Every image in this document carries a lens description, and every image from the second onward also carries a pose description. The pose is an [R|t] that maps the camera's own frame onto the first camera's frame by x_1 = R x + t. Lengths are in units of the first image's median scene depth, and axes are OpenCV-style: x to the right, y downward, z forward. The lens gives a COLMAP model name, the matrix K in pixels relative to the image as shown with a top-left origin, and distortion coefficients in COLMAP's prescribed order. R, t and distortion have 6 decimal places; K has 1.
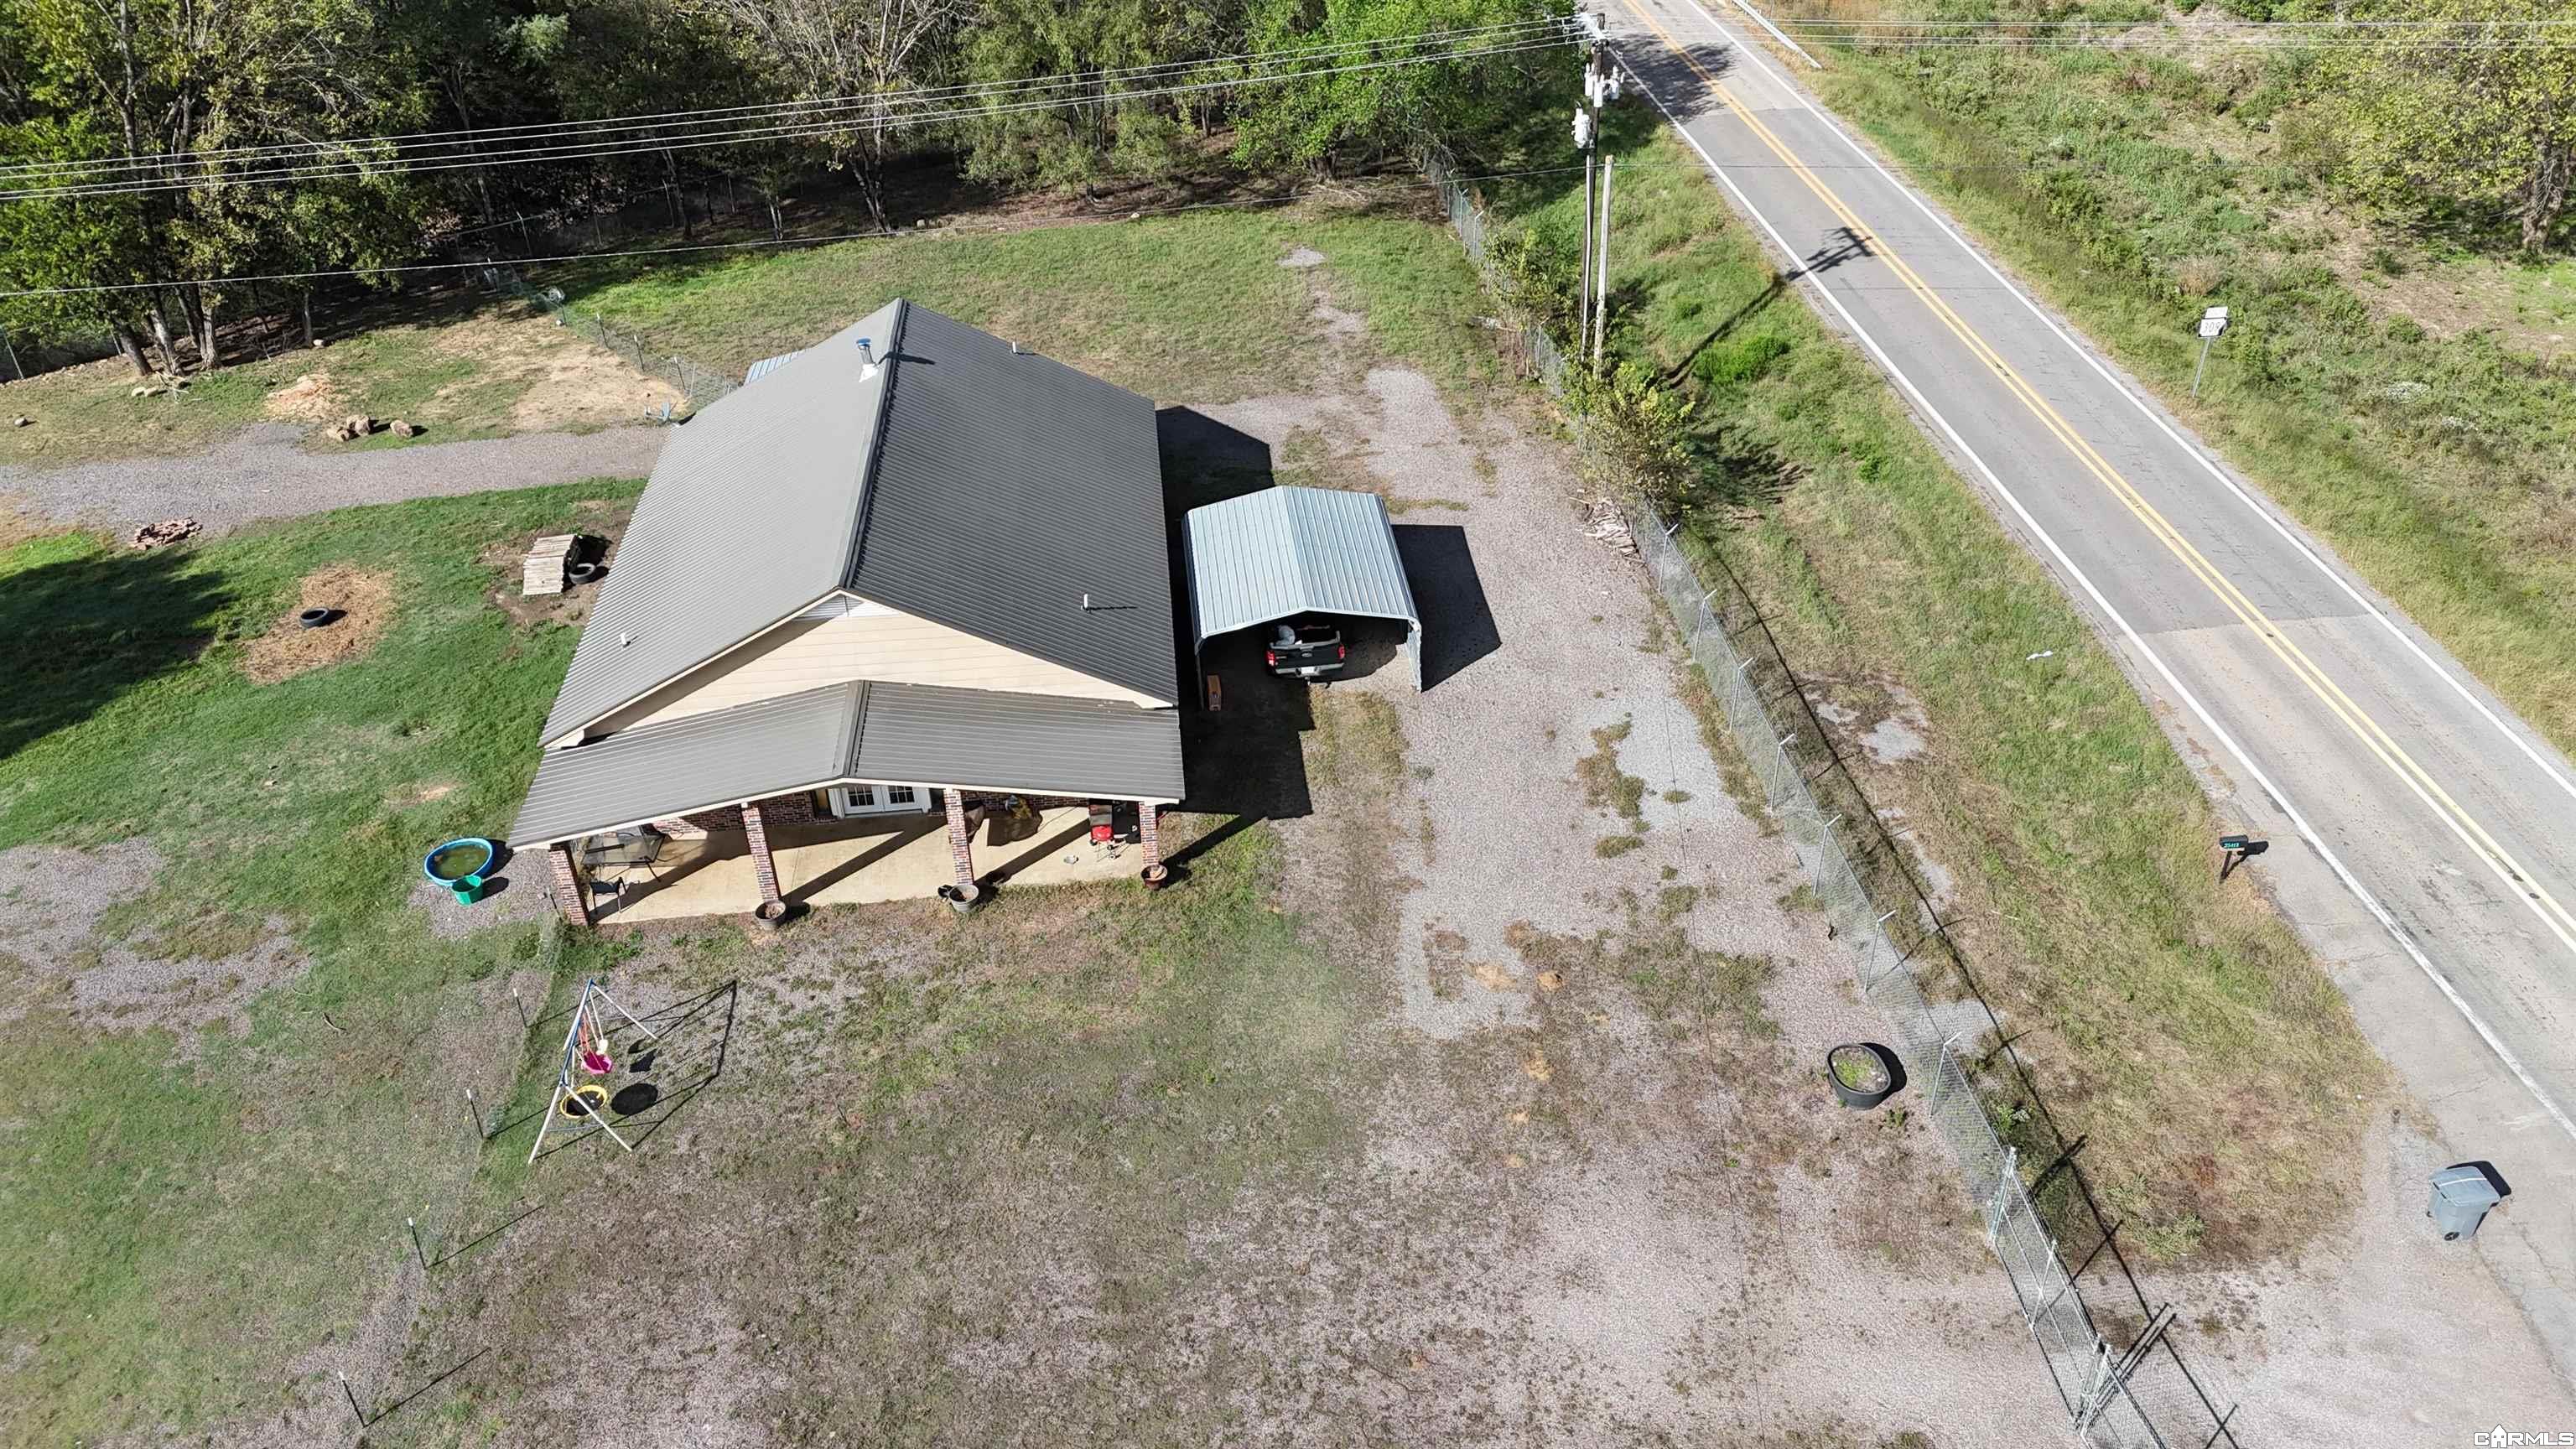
lens RADIAL K [[1855.8, 0, 1288.0], [0, 1855.8, 724.5], [0, 0, 1]] dist [0.080987, -0.076945]
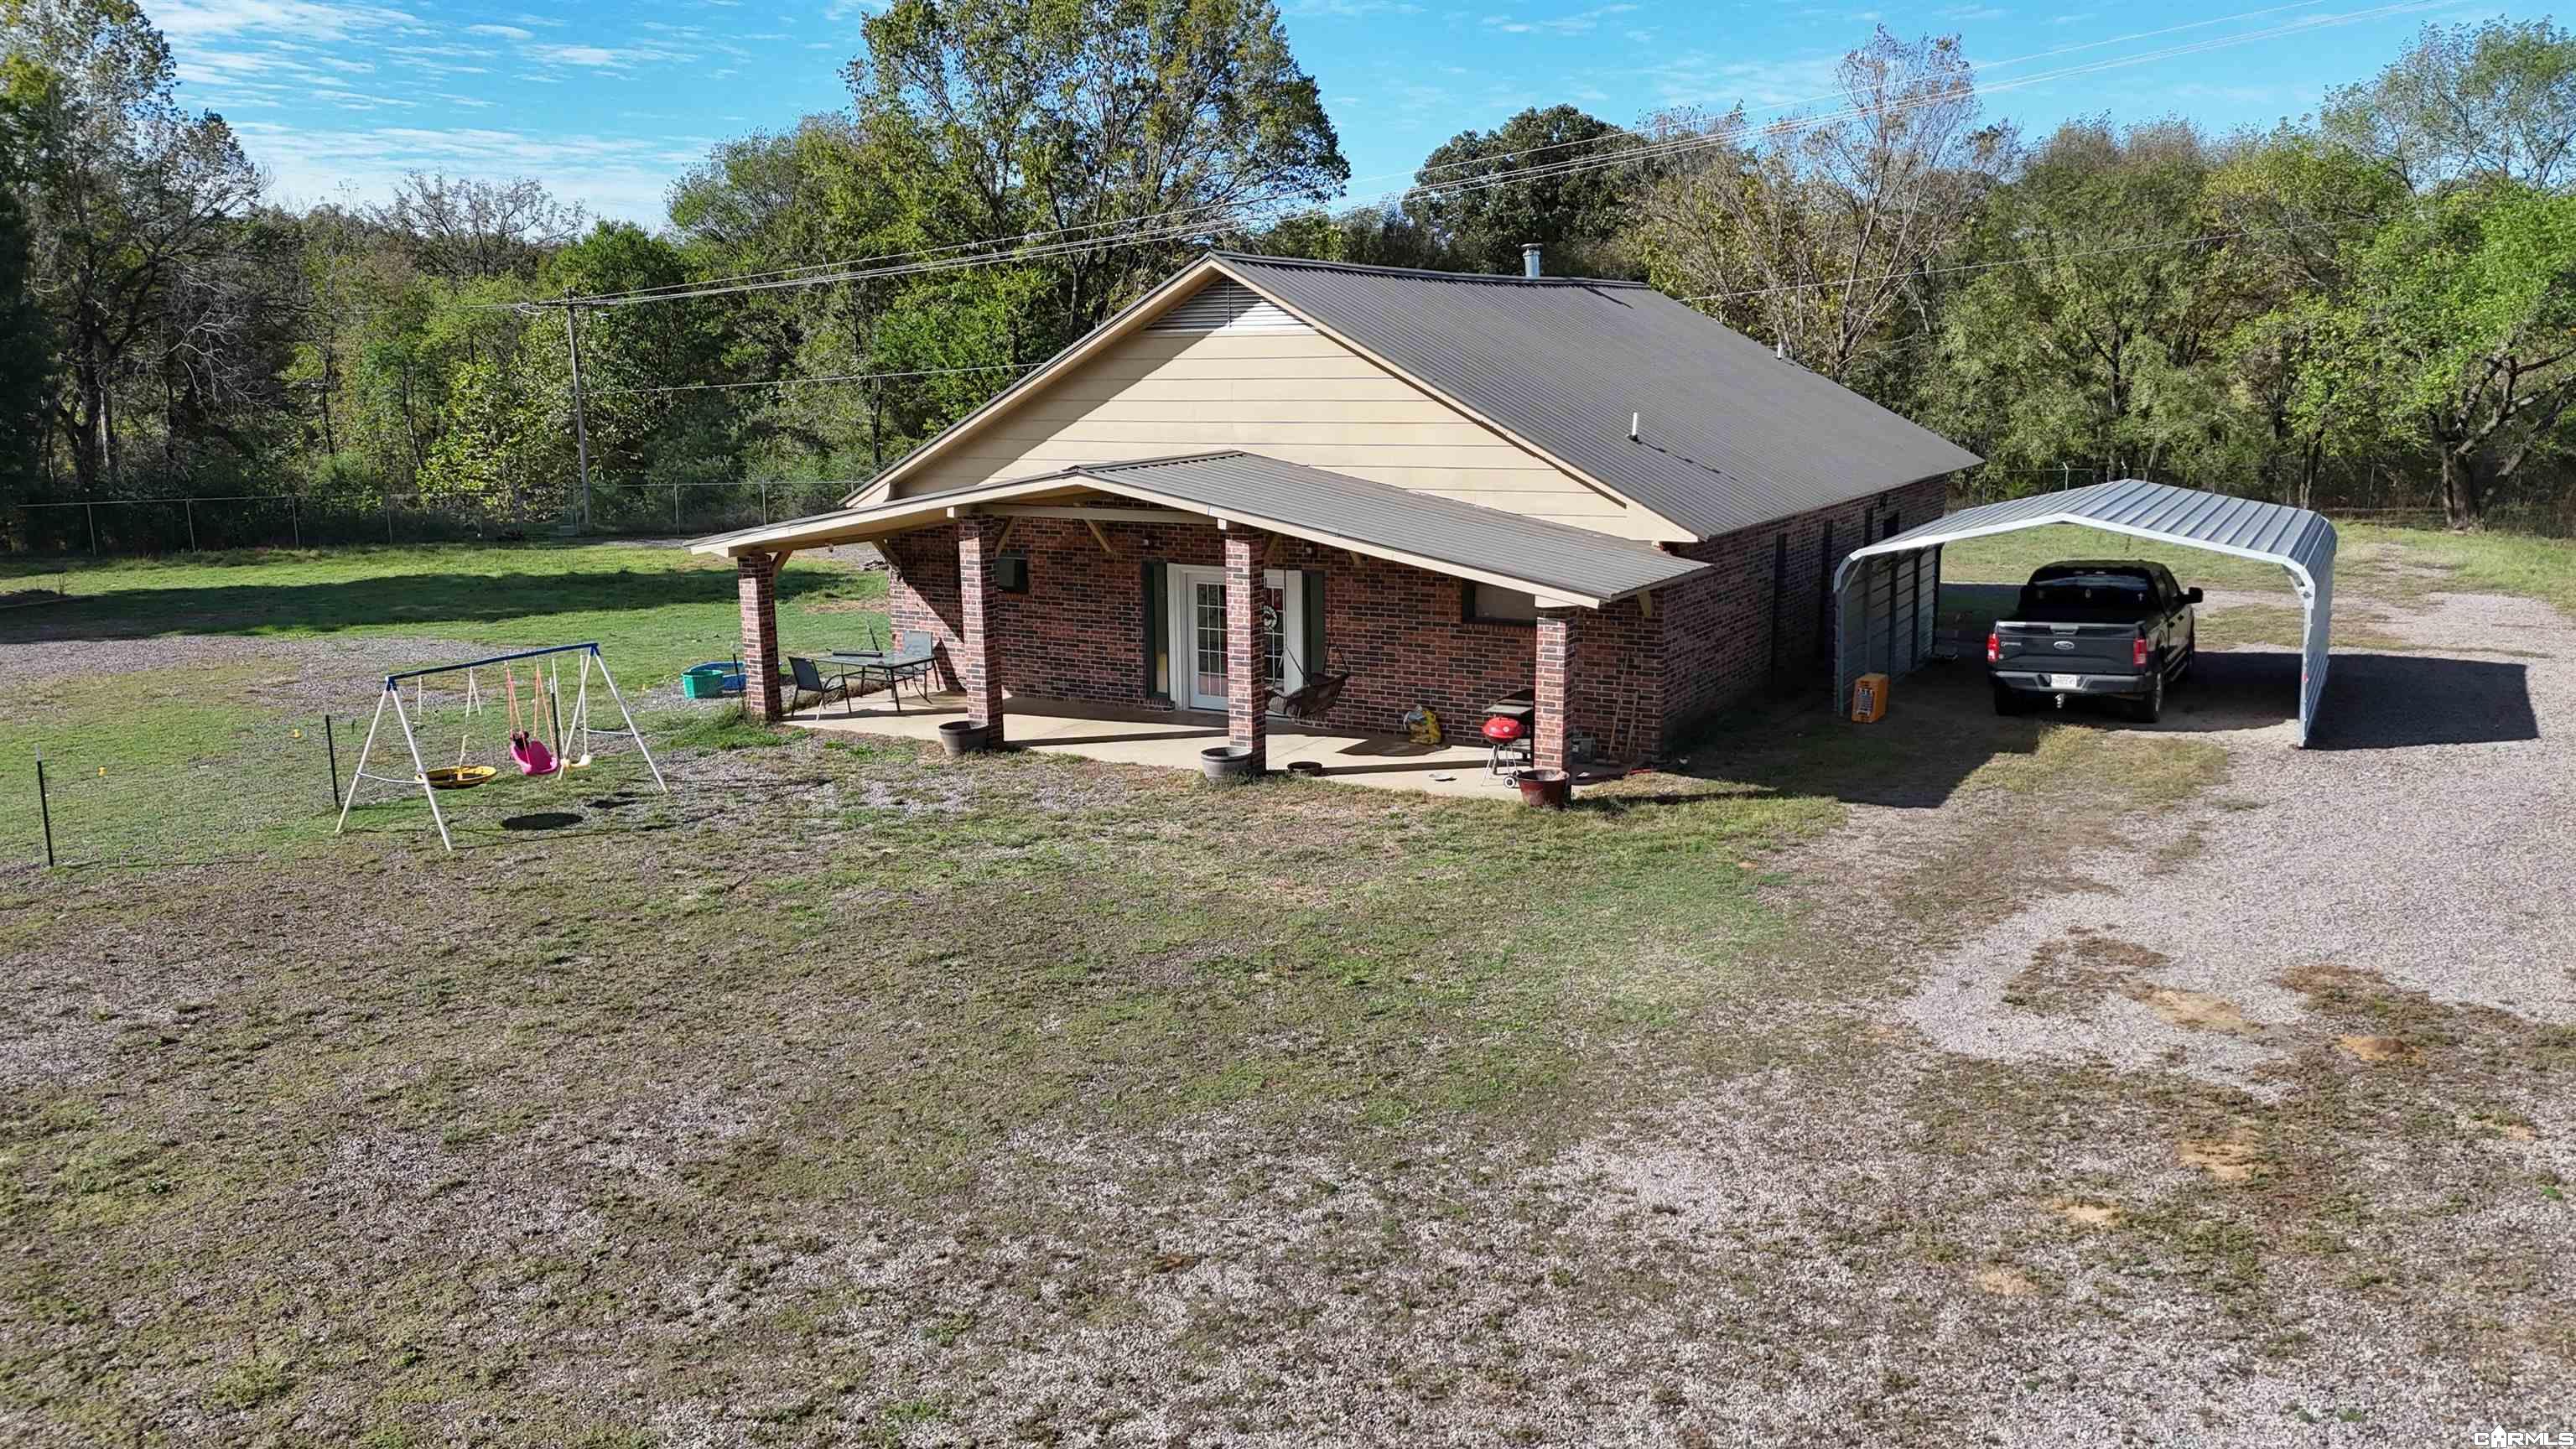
lens RADIAL K [[1870.8, 0, 1309.7], [0, 1870.8, 732.6], [0, 0, 1]] dist [0.075612, -0.066132]
pose [[0.815832, 0.121418, -0.565398, 0.188925], [-0.327501, 0.902817, -0.278684, 0.271019], [0.476614, 0.412528, 0.776312, 0.663675]]
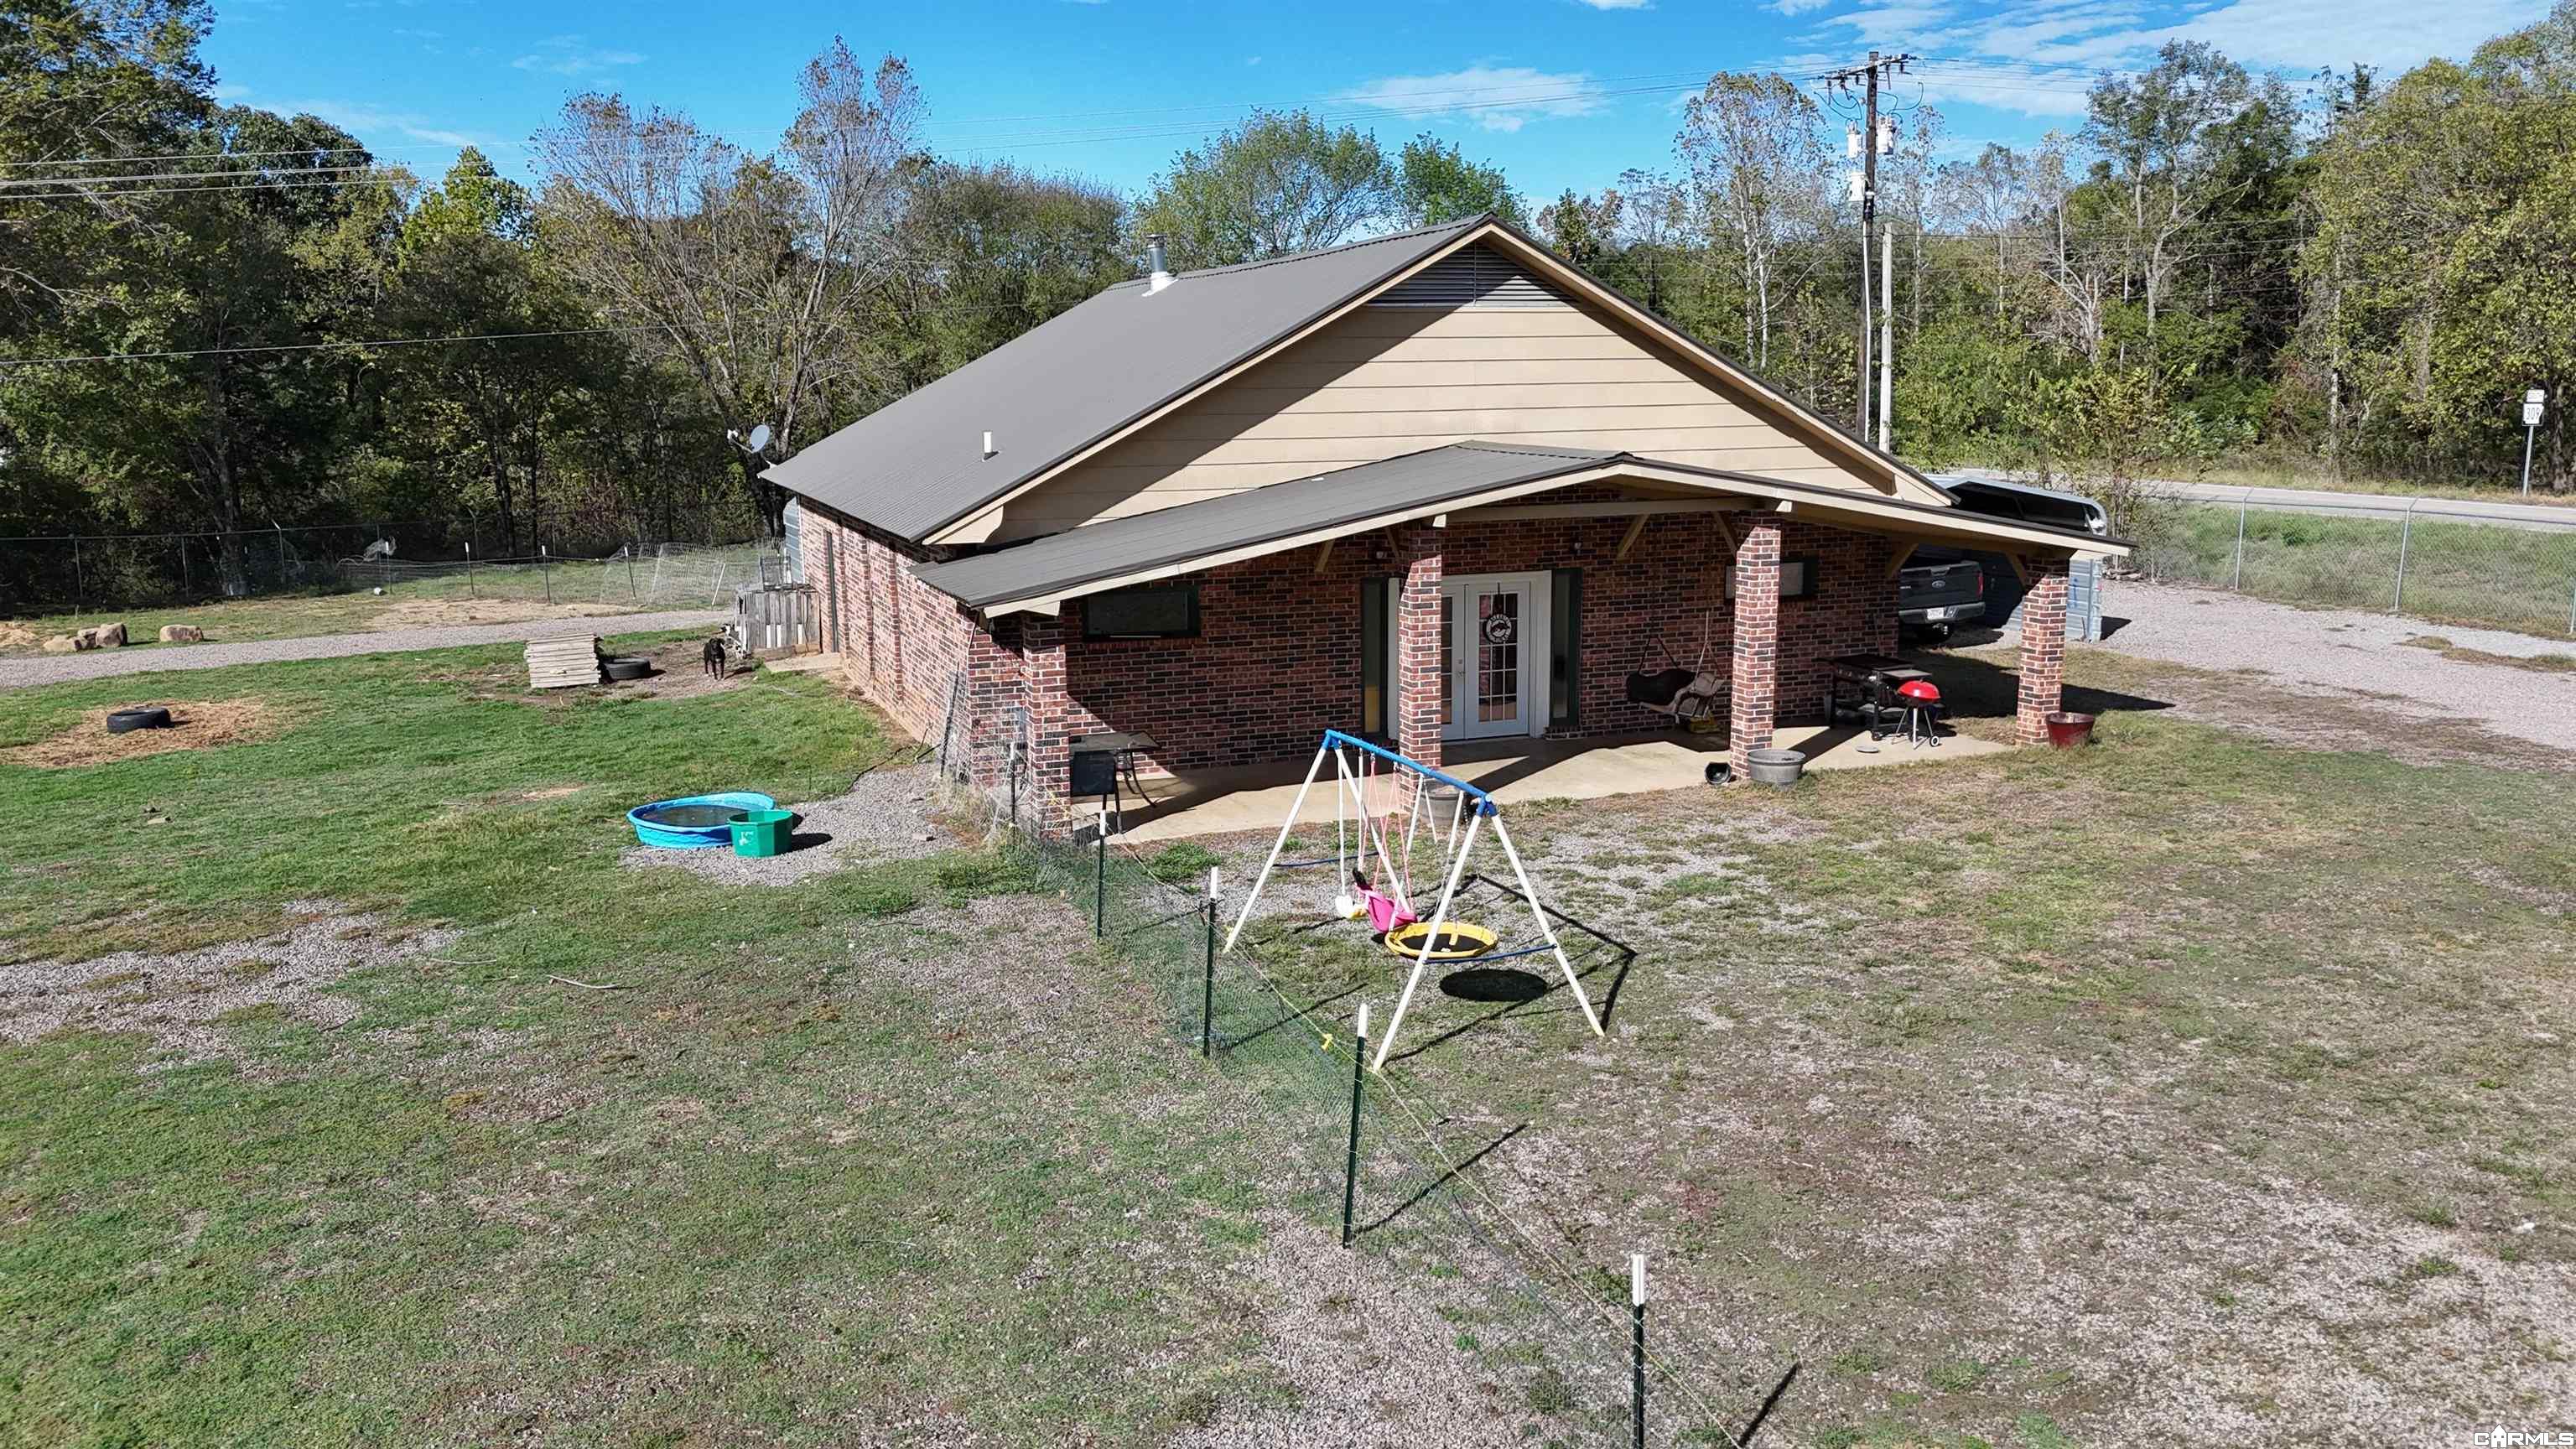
lens RADIAL K [[1894.9, 0, 1288.0], [0, 1894.9, 724.5], [0, 0, 1]] dist [0.081993, -0.087615]
pose [[0.963556, -0.038942, 0.264657, -0.513774], [0.144099, 0.909098, -0.390865, 0.312854], [-0.225378, 0.414758, 0.881579, 0.650462]]
